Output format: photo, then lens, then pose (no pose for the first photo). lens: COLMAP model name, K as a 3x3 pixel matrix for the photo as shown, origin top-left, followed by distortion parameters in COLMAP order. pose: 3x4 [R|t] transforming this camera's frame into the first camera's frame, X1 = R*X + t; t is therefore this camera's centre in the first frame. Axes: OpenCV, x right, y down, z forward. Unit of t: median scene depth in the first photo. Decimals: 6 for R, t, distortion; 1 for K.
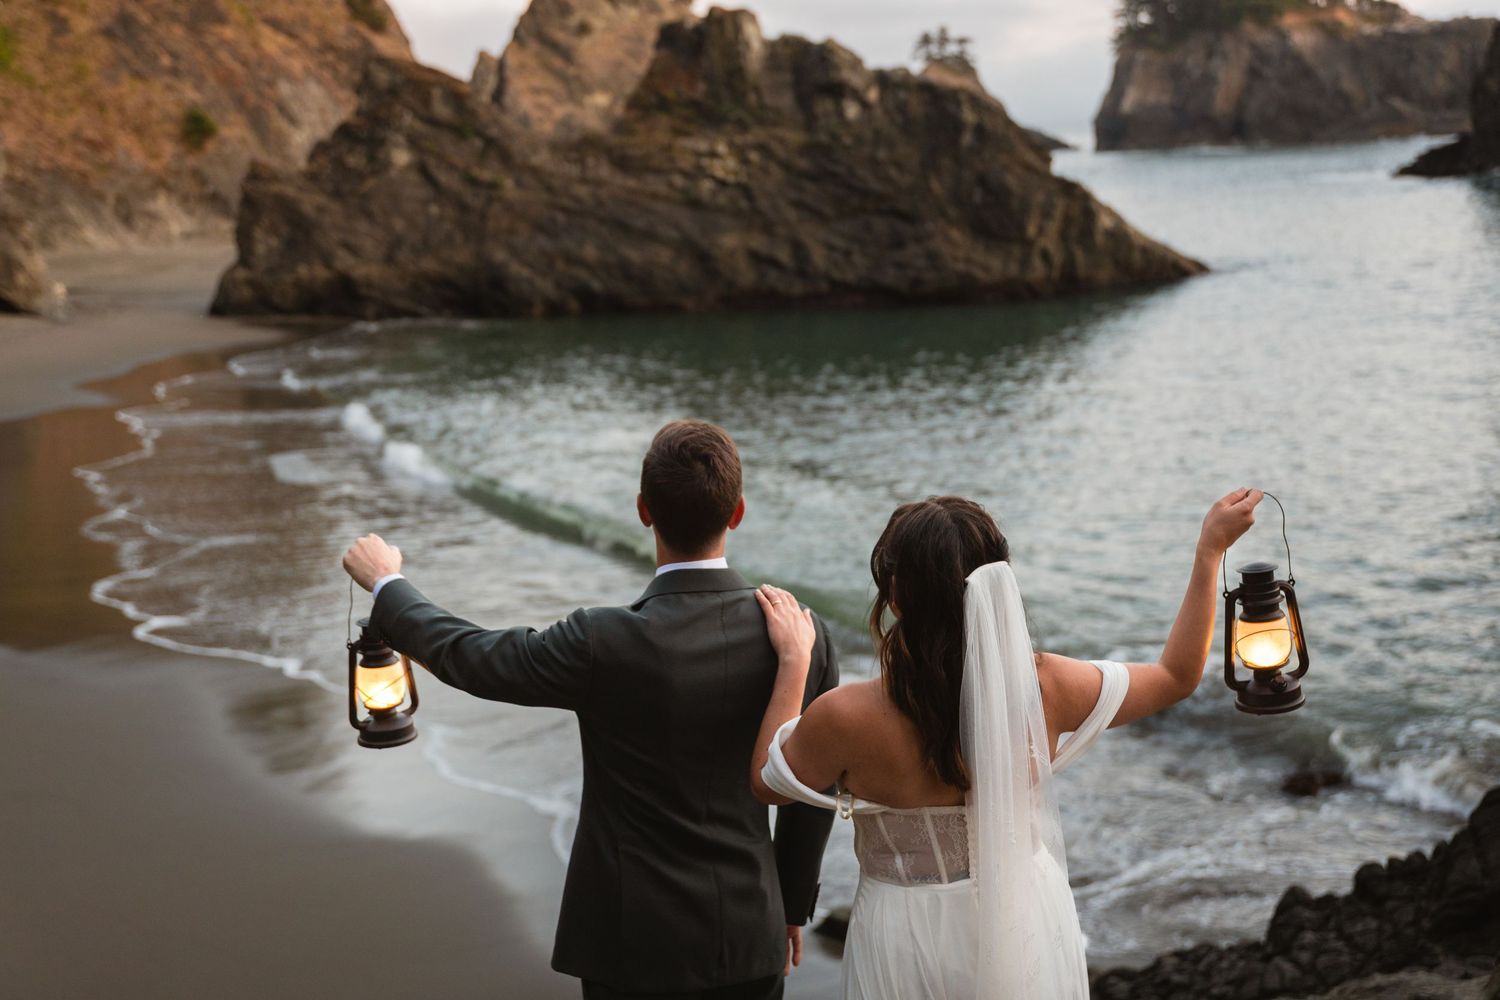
lens RADIAL K [[1992.7, 0, 749.0], [0, 1992.7, 499.3], [0, 0, 1]] dist [-0.021216, 0.000000]
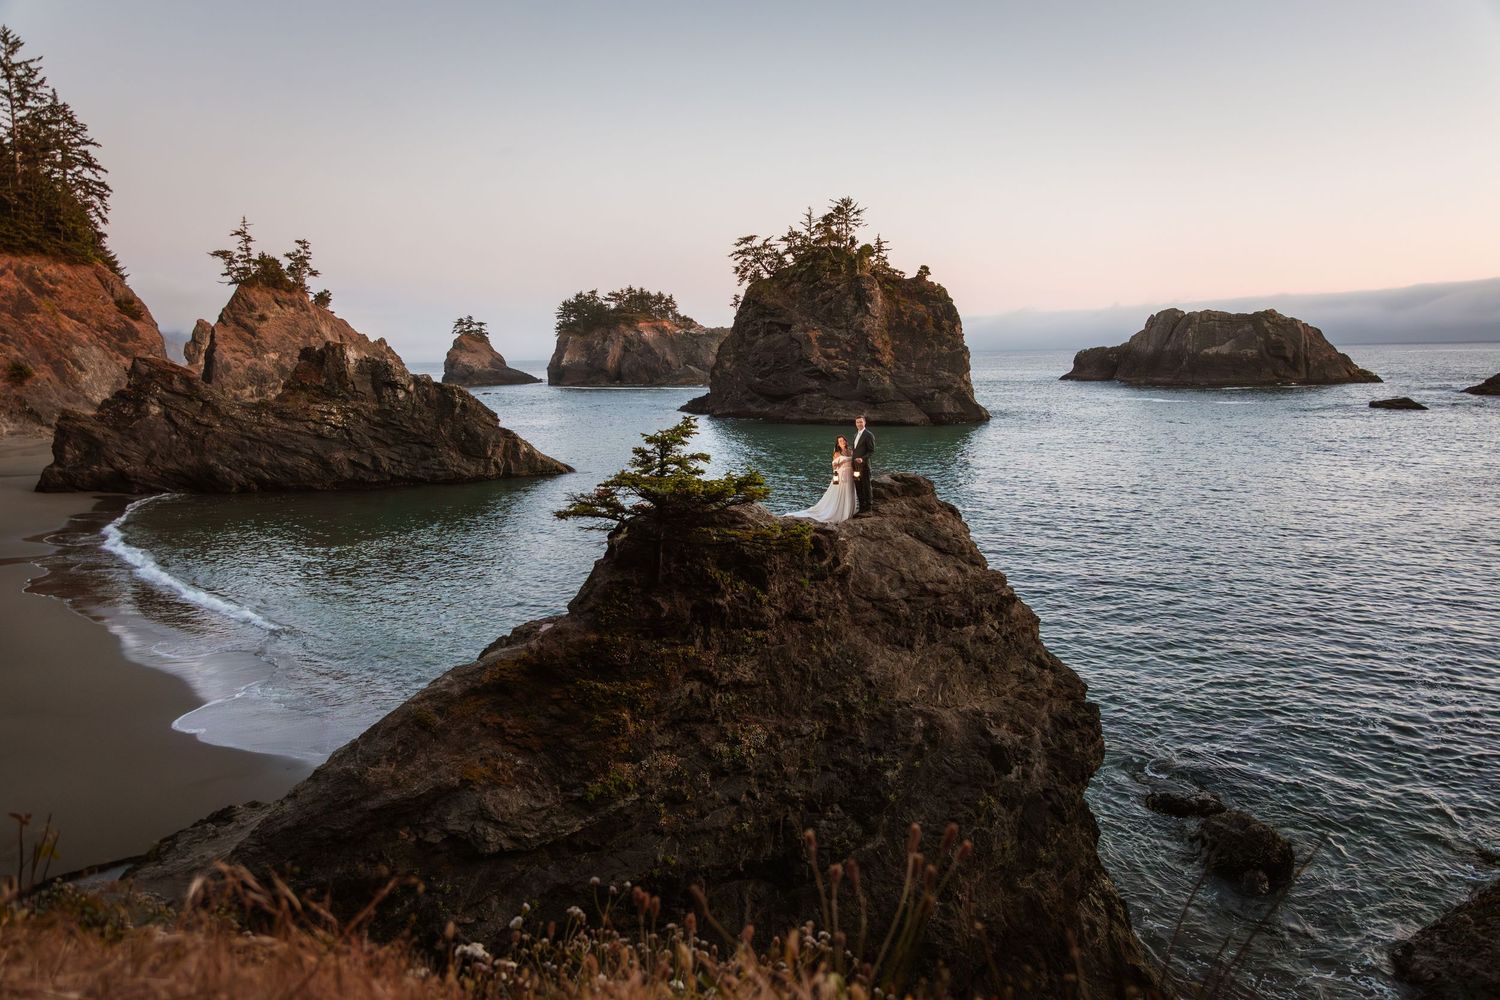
lens RADIAL K [[1008.7, 0, 755.4], [0, 1008.7, 500.2], [0, 0, 1]] dist [0.000523, -0.005394]
pose [[0.932085, -0.006277, 0.362186, 0.013387], [0.027047, 0.998265, -0.052304, -0.017488], [-0.361229, 0.058548, 0.930637, -0.115386]]
